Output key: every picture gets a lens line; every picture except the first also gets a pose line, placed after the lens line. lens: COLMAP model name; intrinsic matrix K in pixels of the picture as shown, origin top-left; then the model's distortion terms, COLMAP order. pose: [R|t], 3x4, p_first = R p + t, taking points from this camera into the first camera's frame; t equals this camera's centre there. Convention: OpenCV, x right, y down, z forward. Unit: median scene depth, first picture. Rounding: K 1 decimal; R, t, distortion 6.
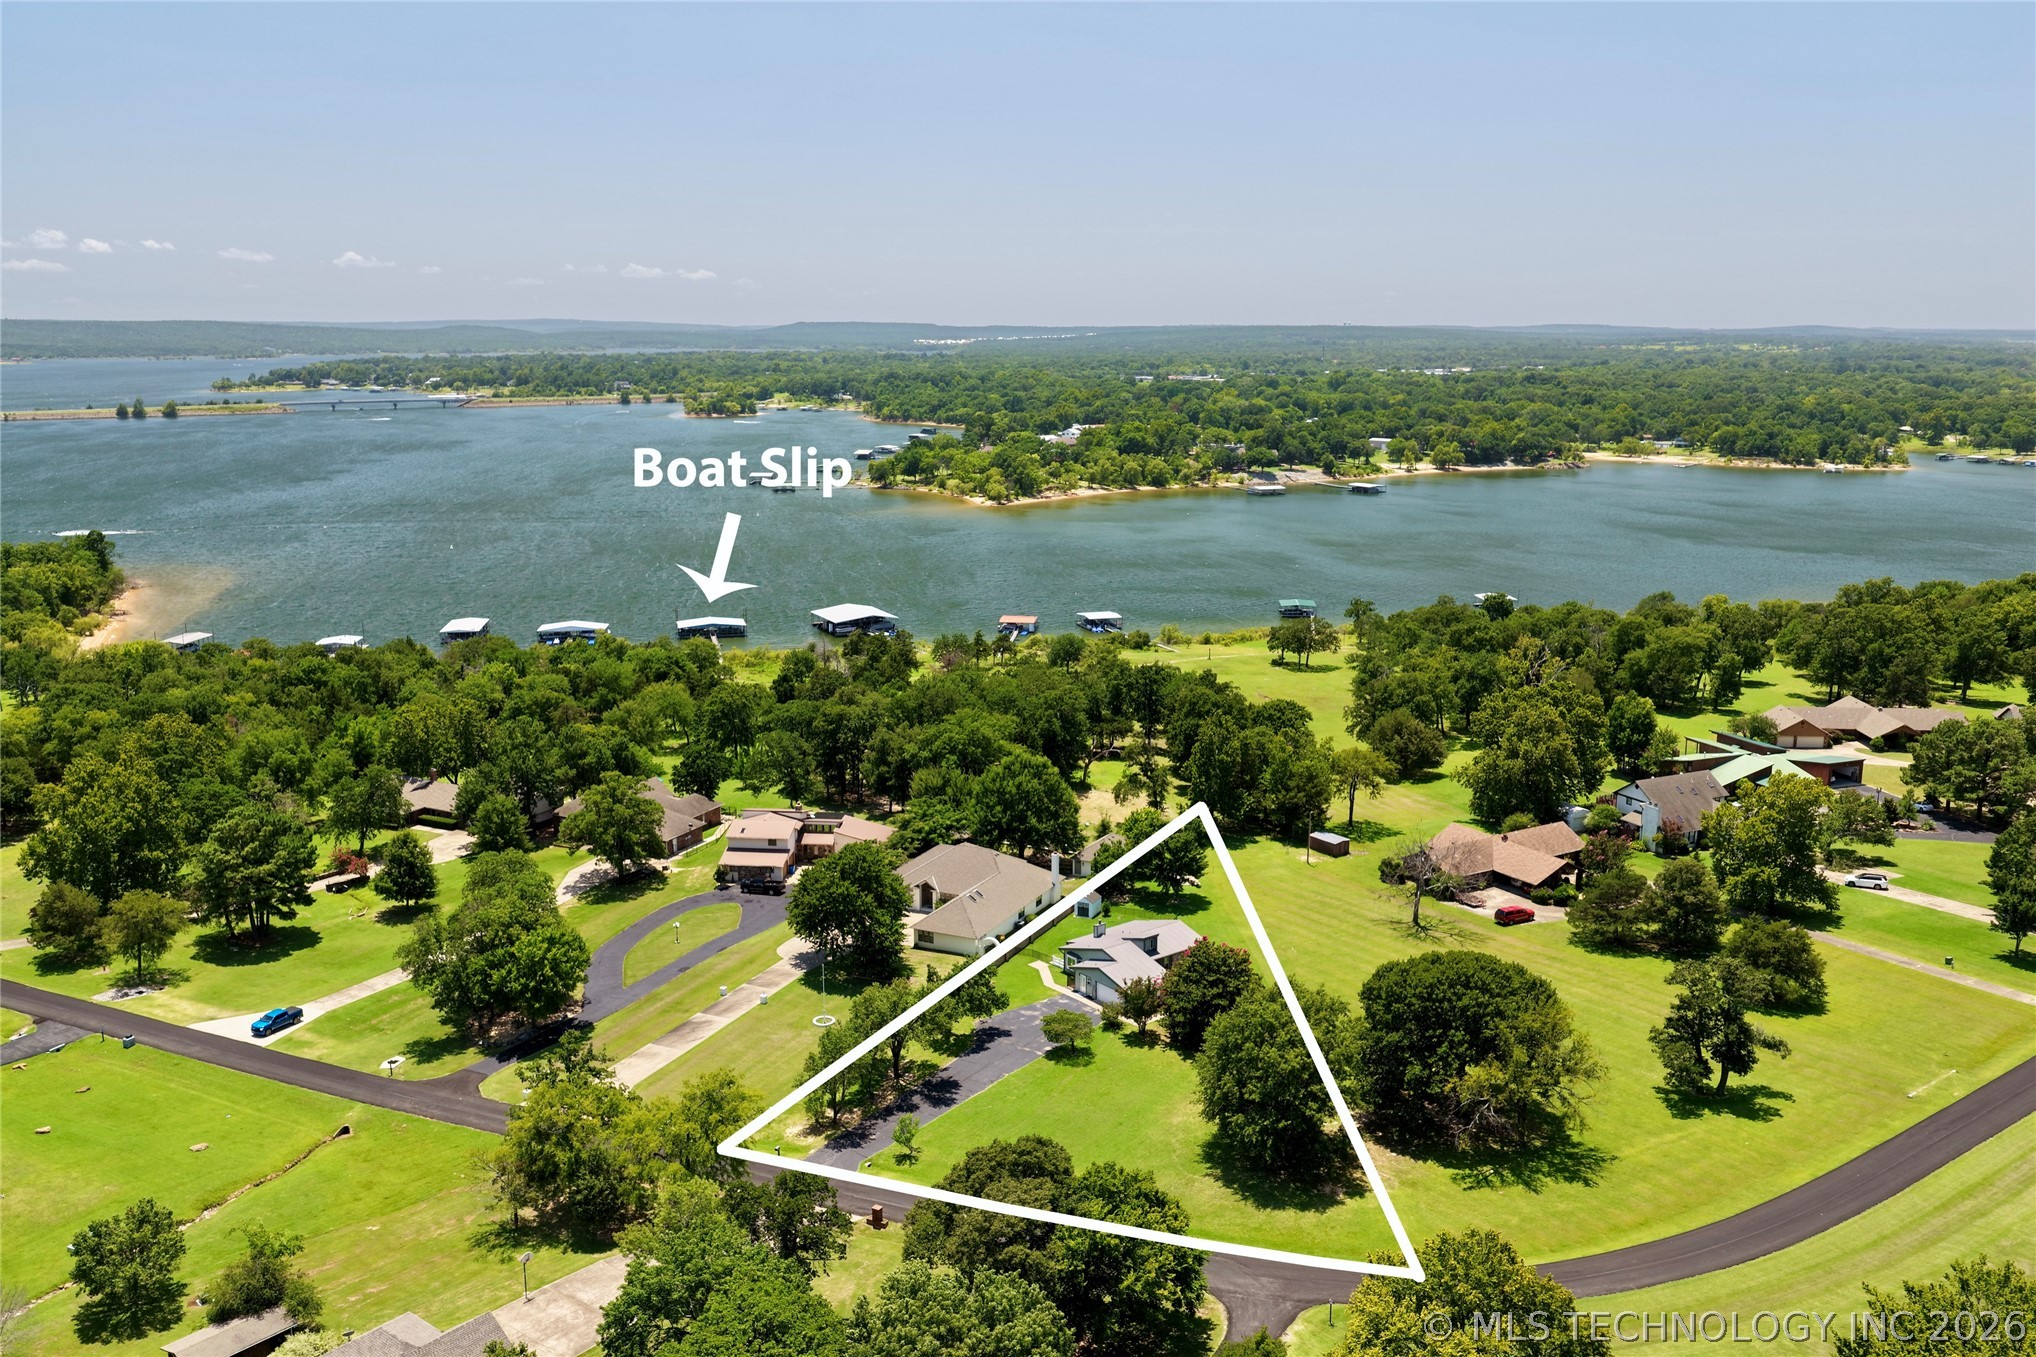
lens RADIAL K [[1681.8, 0, 1014.8], [0, 1681.8, 678.2], [0, 0, 1]] dist [-0.006951, 0.023419]
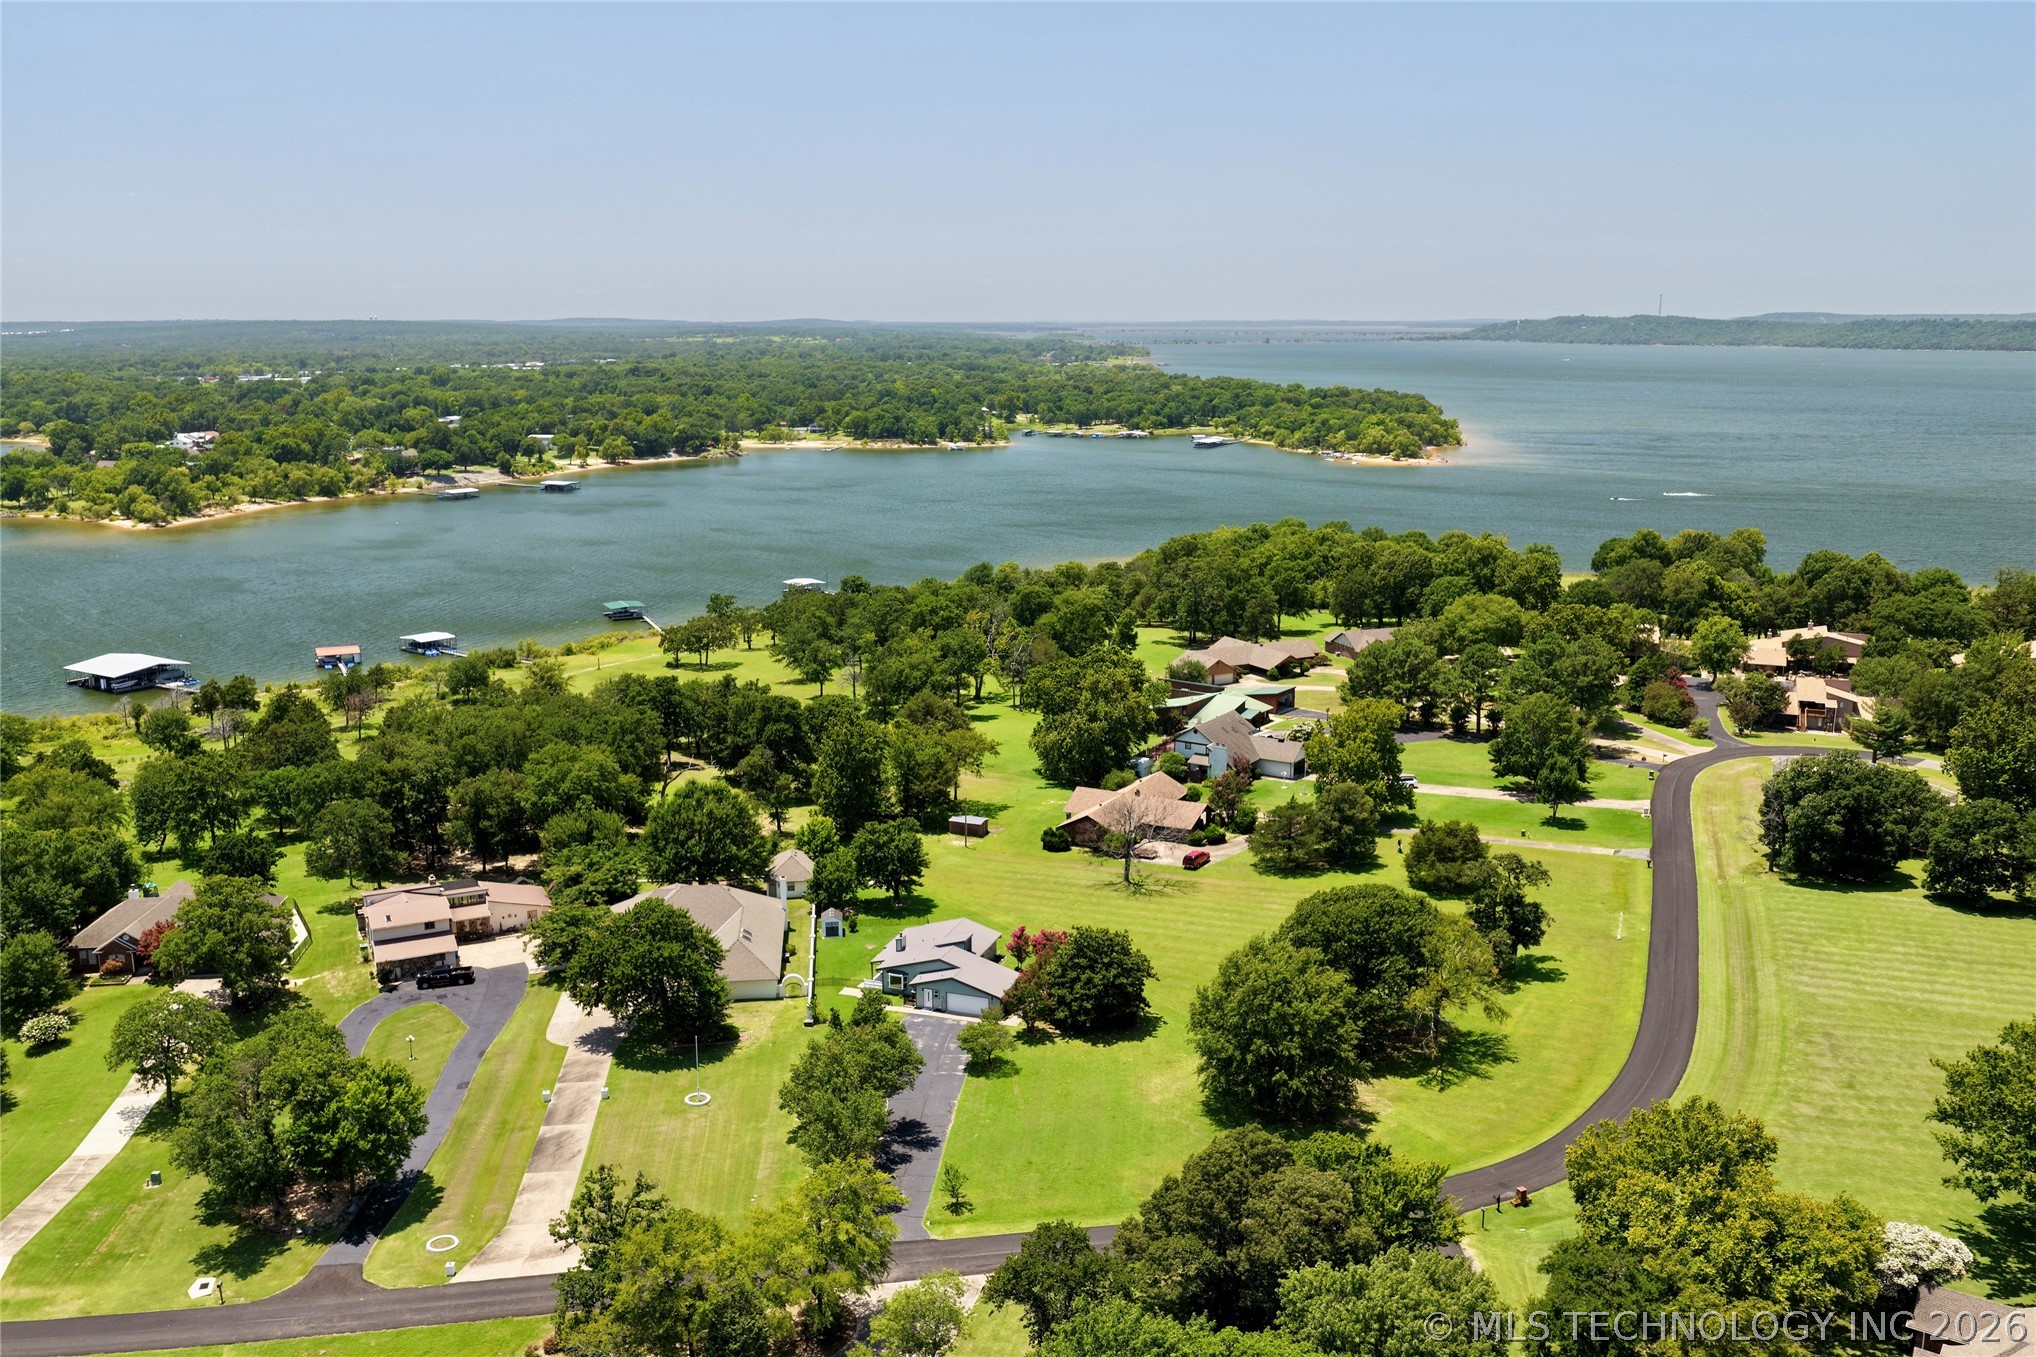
lens RADIAL K [[1681.8, 0, 1015.2], [0, 1681.8, 681.5], [0, 0, 1]] dist [-0.006951, 0.023419]
pose [[0.848888, -0.113510, 0.516241, -0.078651], [0.110820, 0.993183, 0.036150, -0.005745], [-0.516825, 0.026522, 0.855680, 0.028051]]
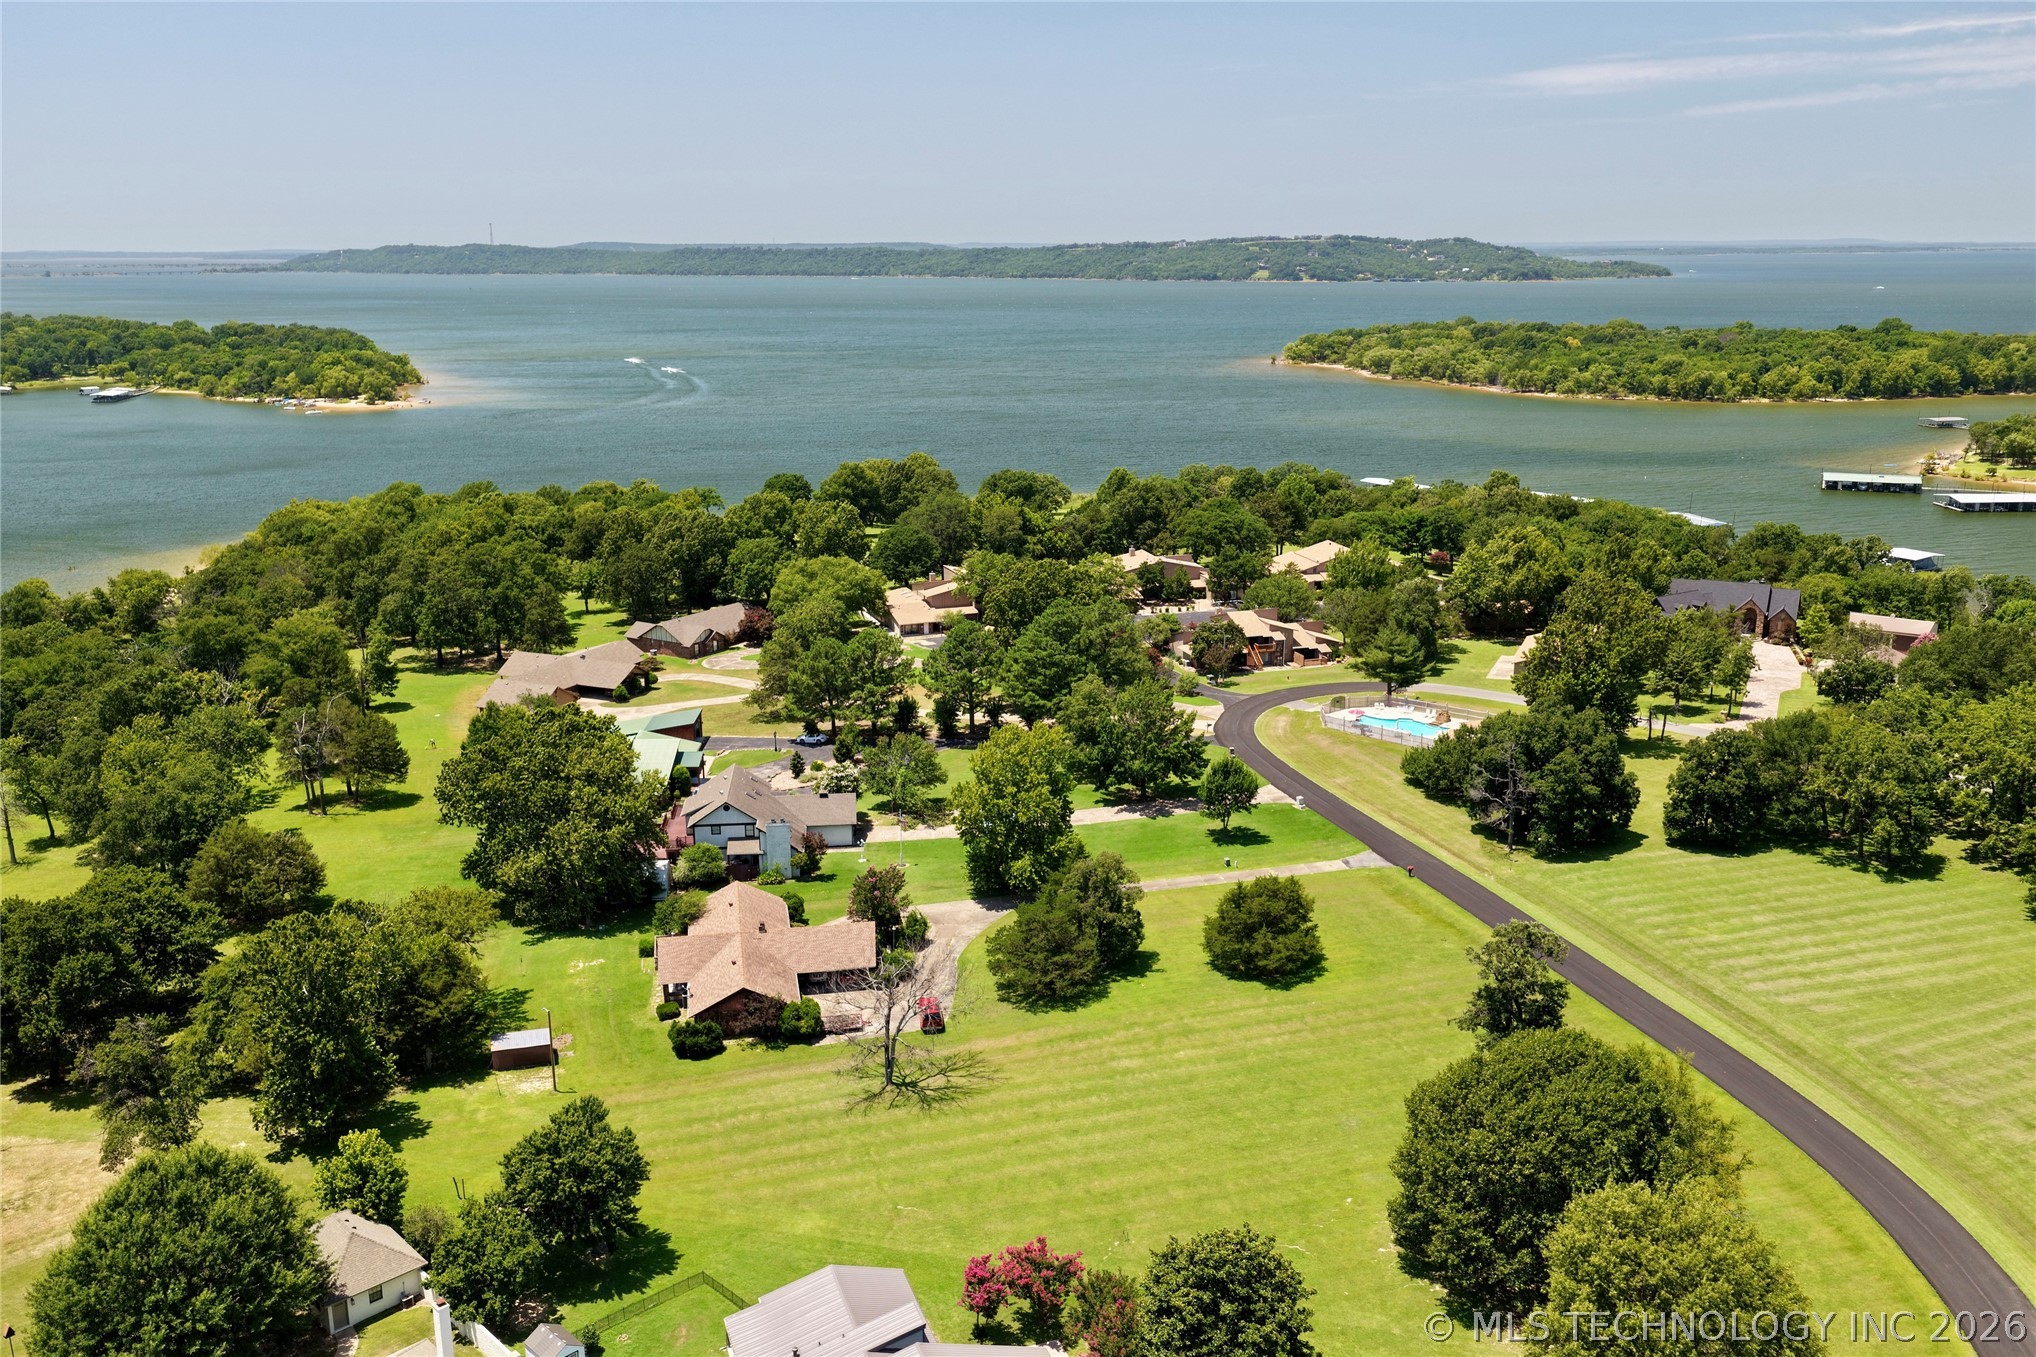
lens RADIAL K [[1681.8, 0, 1014.1], [0, 1681.8, 681.4], [0, 0, 1]] dist [-0.006951, 0.023419]
pose [[0.340904, -0.237857, 0.909510, -0.071462], [0.197562, 0.963985, 0.178053, -0.026933], [-0.919105, 0.118985, 0.375617, 0.151089]]
